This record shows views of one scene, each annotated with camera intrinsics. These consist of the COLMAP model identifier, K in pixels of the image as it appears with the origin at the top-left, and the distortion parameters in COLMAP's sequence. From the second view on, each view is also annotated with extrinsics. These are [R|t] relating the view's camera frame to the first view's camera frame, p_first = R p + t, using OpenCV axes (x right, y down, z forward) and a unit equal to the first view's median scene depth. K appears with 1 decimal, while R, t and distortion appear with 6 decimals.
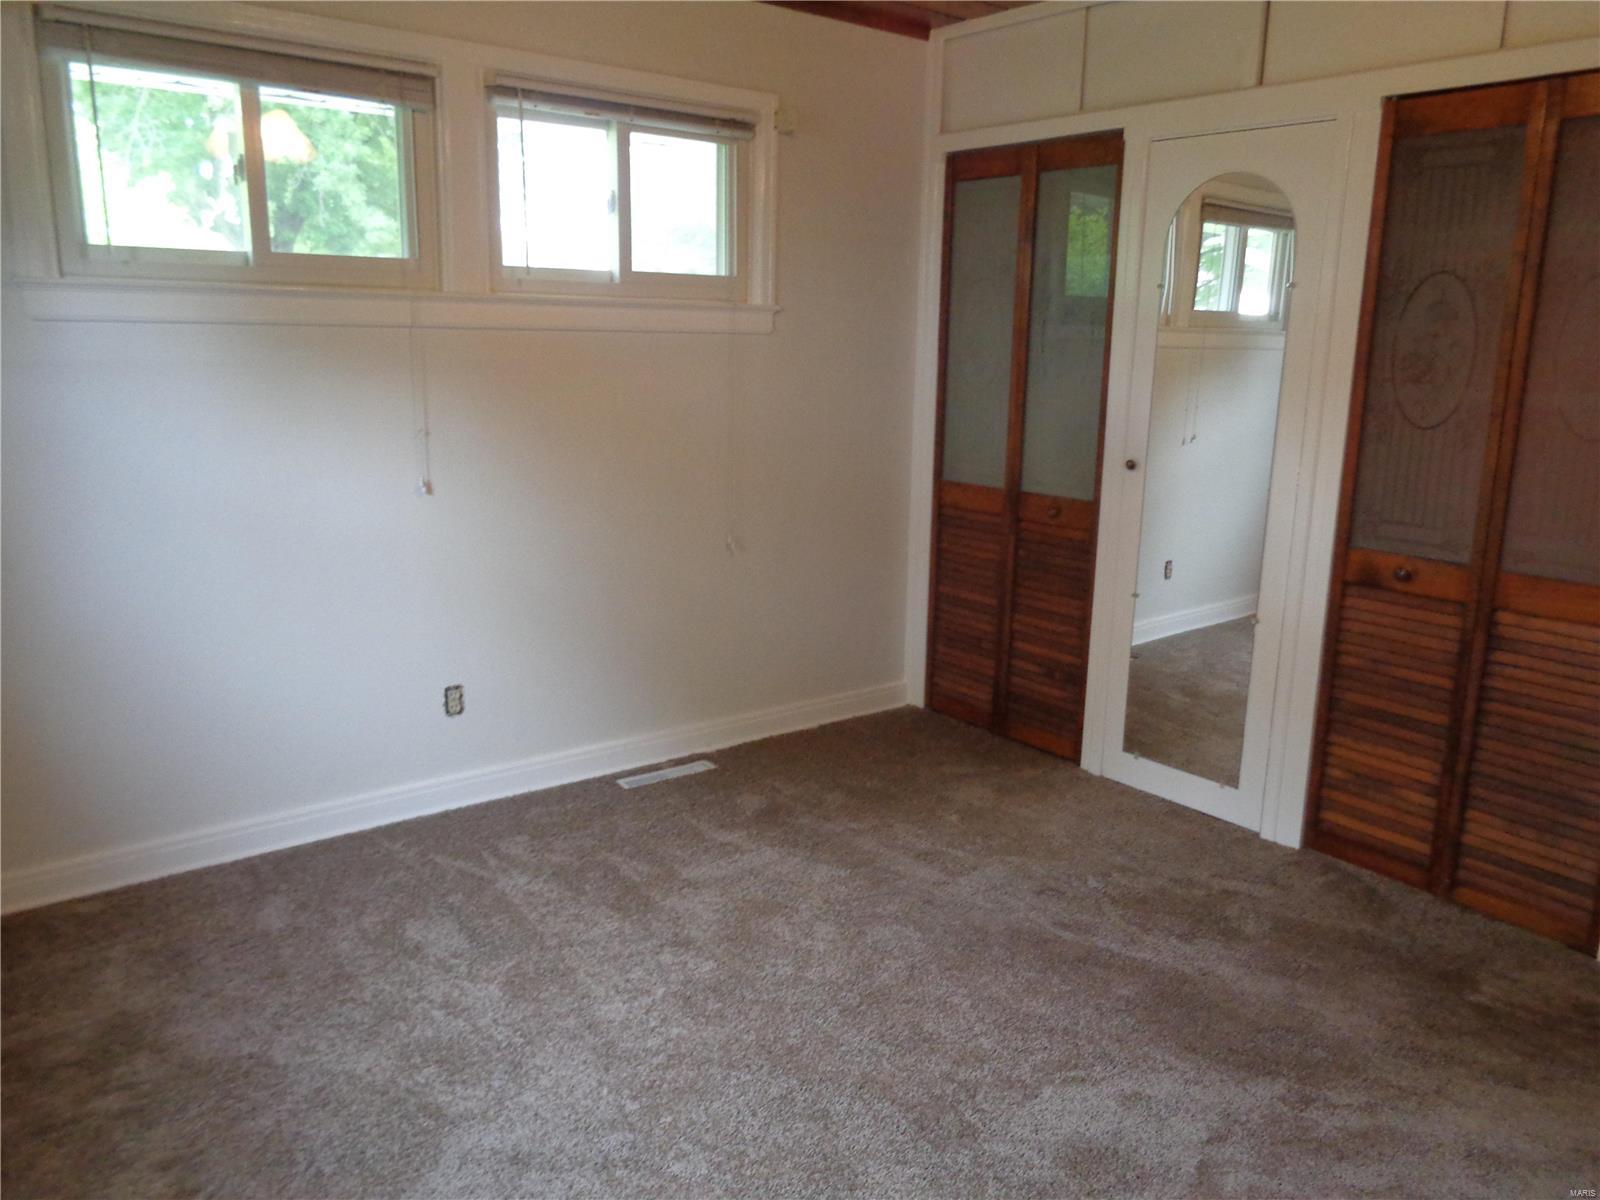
lens RADIAL K [[1188.5, 0, 805.5], [0, 1188.5, 600.0], [0, 0, 1]] dist [-0.013385, 0.004853]
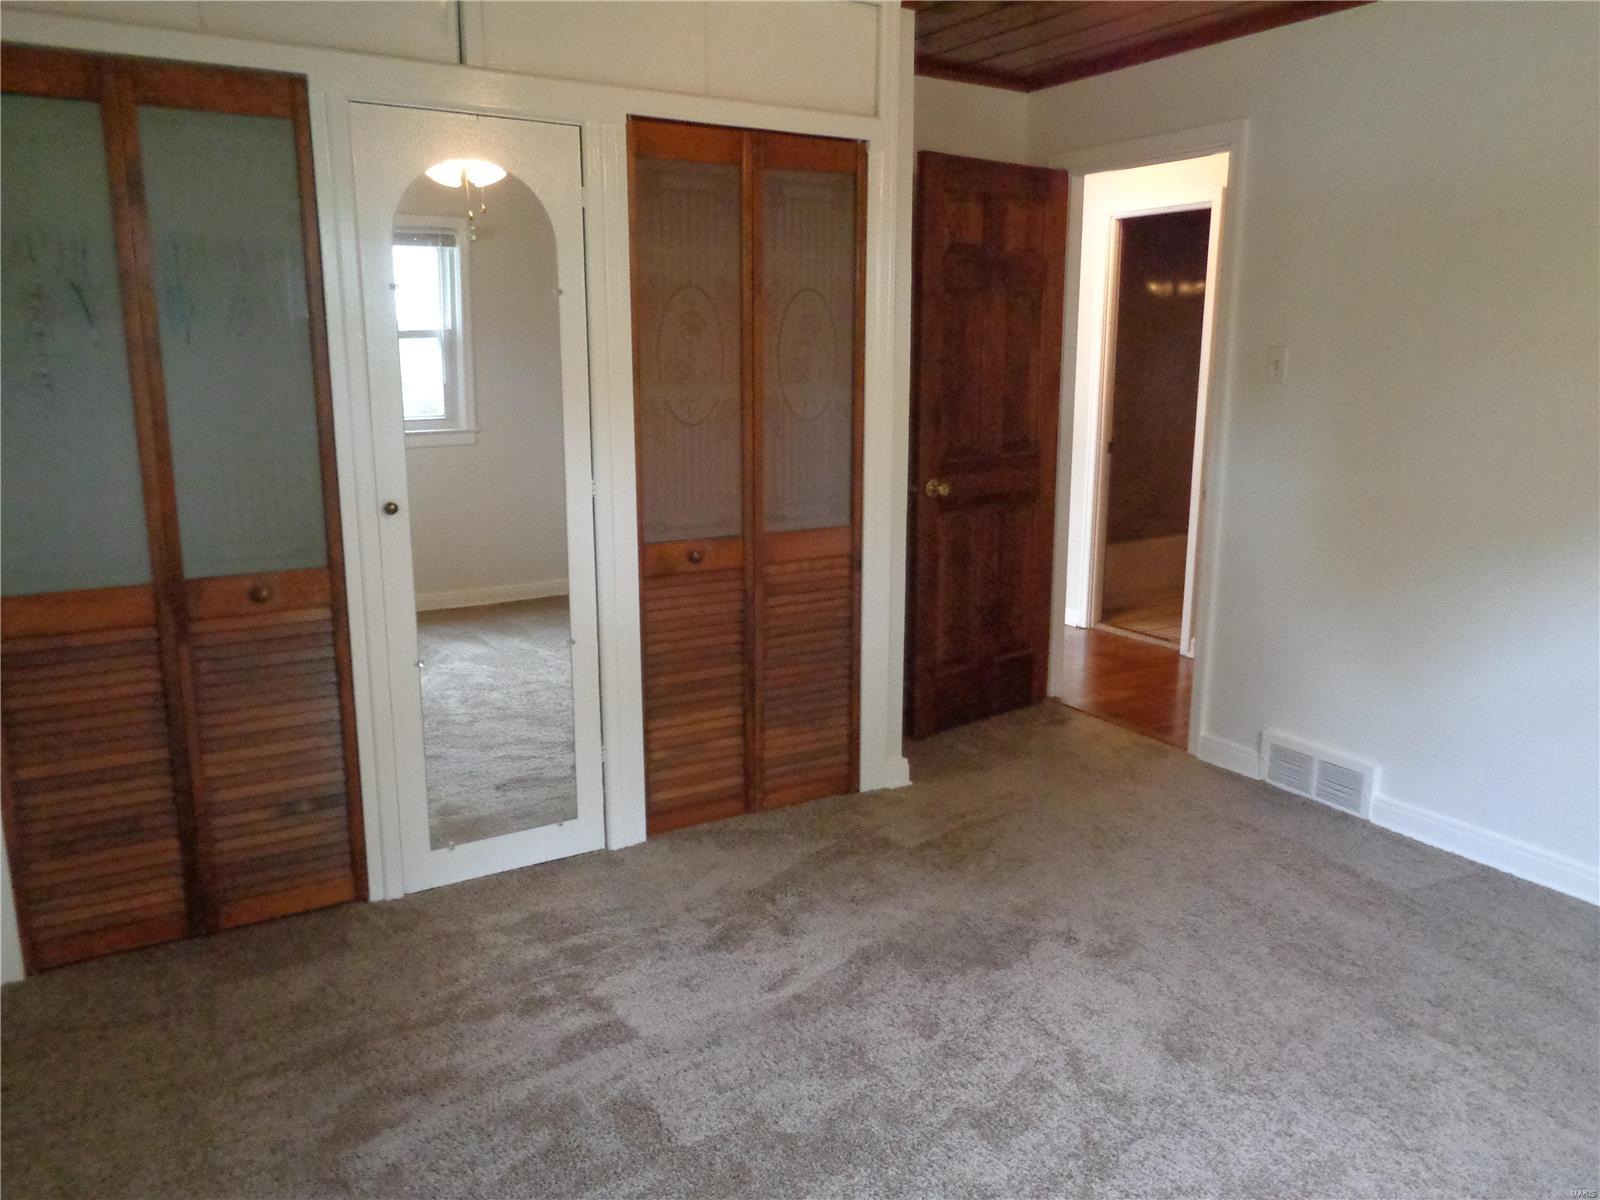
lens RADIAL K [[1188.5, 0, 805.5], [0, 1188.5, 600.0], [0, 0, 1]] dist [-0.013385, 0.004853]
pose [[0.122518, -0.227022, 0.966152, -0.446398], [0.220123, 0.955456, 0.196595, -0.140275], [-0.967747, 0.188586, 0.167034, 0.564446]]
